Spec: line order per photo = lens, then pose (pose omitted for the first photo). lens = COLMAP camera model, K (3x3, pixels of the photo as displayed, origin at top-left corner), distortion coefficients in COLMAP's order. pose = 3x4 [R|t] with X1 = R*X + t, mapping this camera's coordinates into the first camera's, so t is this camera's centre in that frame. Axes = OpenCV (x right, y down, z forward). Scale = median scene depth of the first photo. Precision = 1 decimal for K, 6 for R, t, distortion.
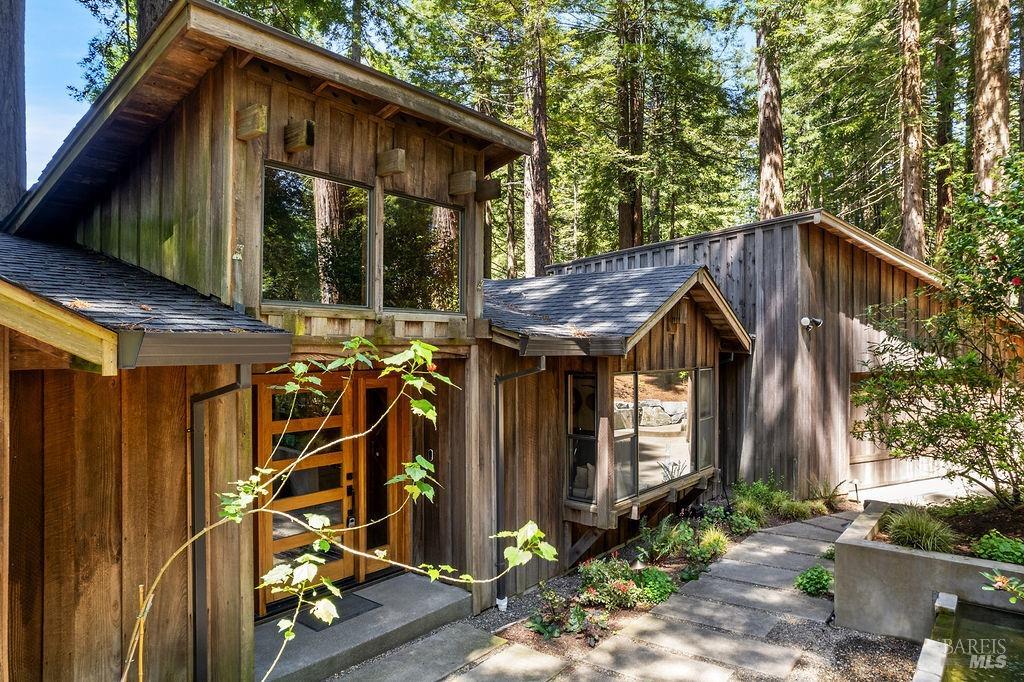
lens RADIAL K [[664.1, 0, 503.7], [0, 664.1, 339.1], [0, 0, 1]] dist [-0.049940, 0.033393]
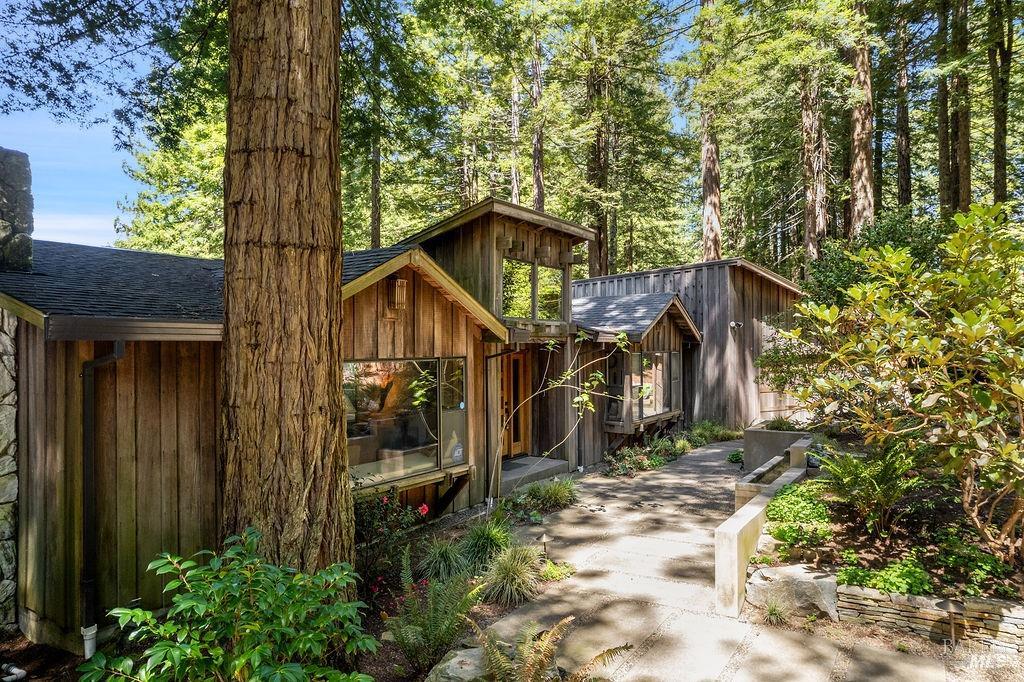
lens RADIAL K [[664.1, 0, 512.9], [0, 664.1, 341.5], [0, 0, 1]] dist [-0.049940, 0.033393]
pose [[0.995605, -0.006047, 0.093460, -0.238989], [0.005997, 0.999982, 0.000817, 0.012203], [-0.093463, -0.000253, 0.995623, -0.583654]]
